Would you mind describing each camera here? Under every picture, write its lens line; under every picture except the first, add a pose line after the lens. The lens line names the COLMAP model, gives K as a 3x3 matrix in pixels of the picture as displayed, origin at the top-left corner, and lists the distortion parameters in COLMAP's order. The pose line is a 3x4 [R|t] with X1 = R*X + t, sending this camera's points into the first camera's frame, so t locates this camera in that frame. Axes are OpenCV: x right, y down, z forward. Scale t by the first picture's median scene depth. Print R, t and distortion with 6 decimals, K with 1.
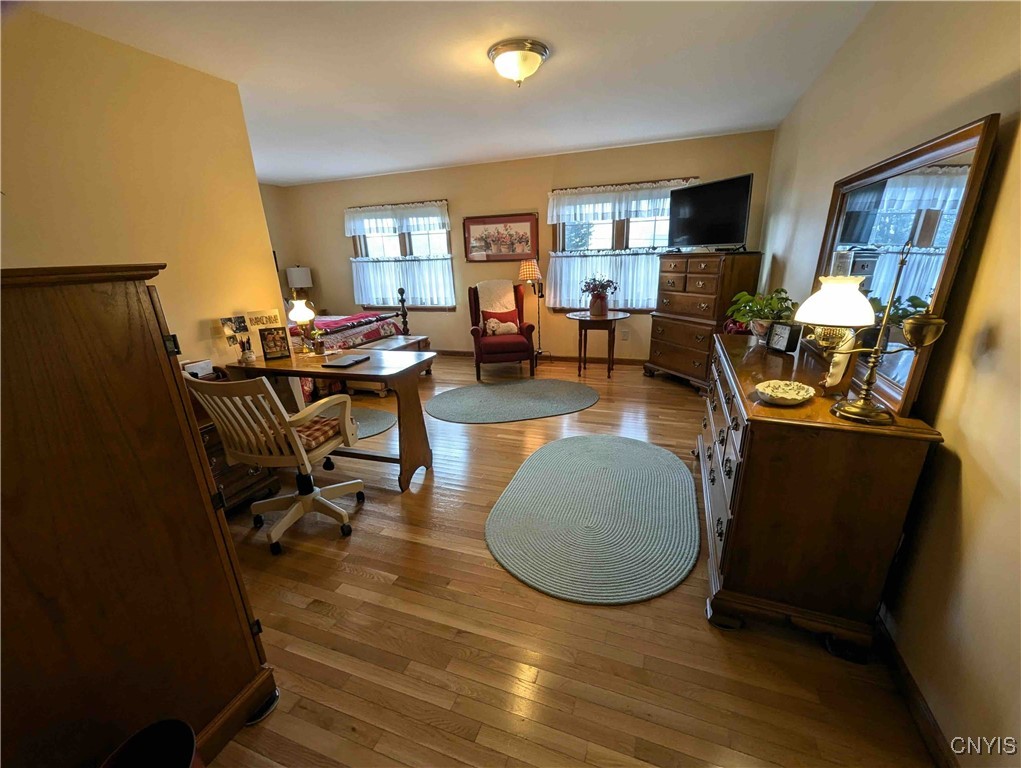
lens RADIAL K [[425.6, 0, 513.8], [0, 425.6, 392.1], [0, 0, 1]] dist [0.009840, -0.003635]
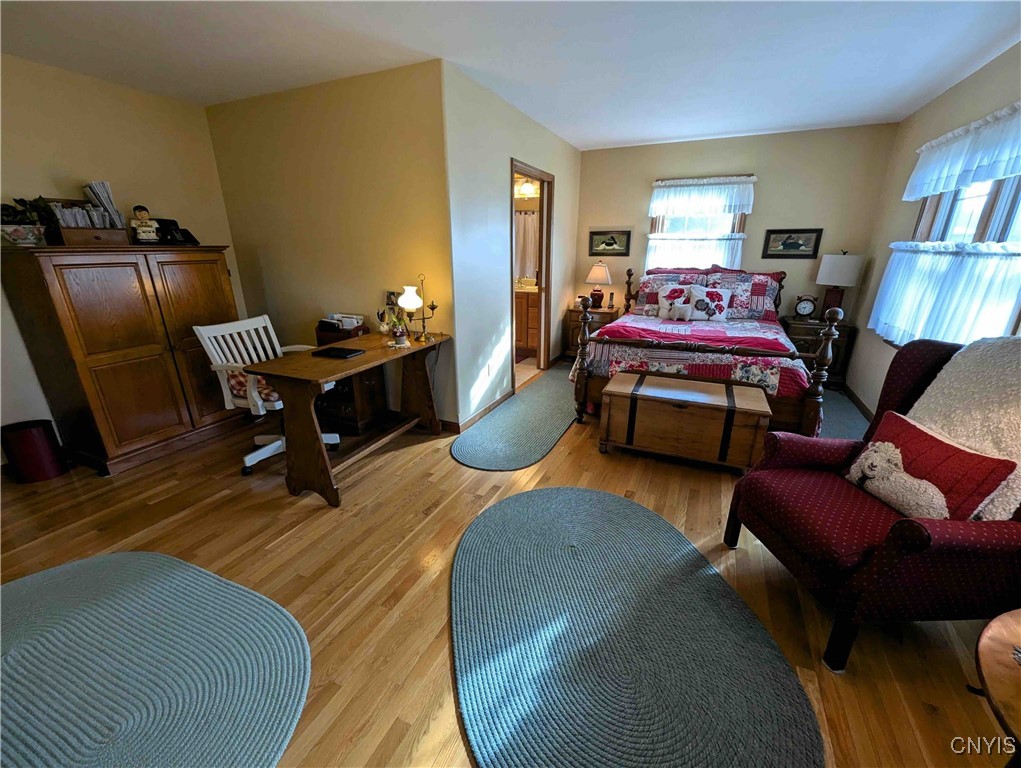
lens RADIAL K [[425.6, 0, 513.8], [0, 425.6, 392.1], [0, 0, 1]] dist [0.009840, -0.003635]
pose [[-0.058553, 0.362910, -0.929983, 0.443873], [-0.310254, 0.878833, 0.362484, -0.398186], [0.948849, 0.309755, 0.061136, 1.148967]]
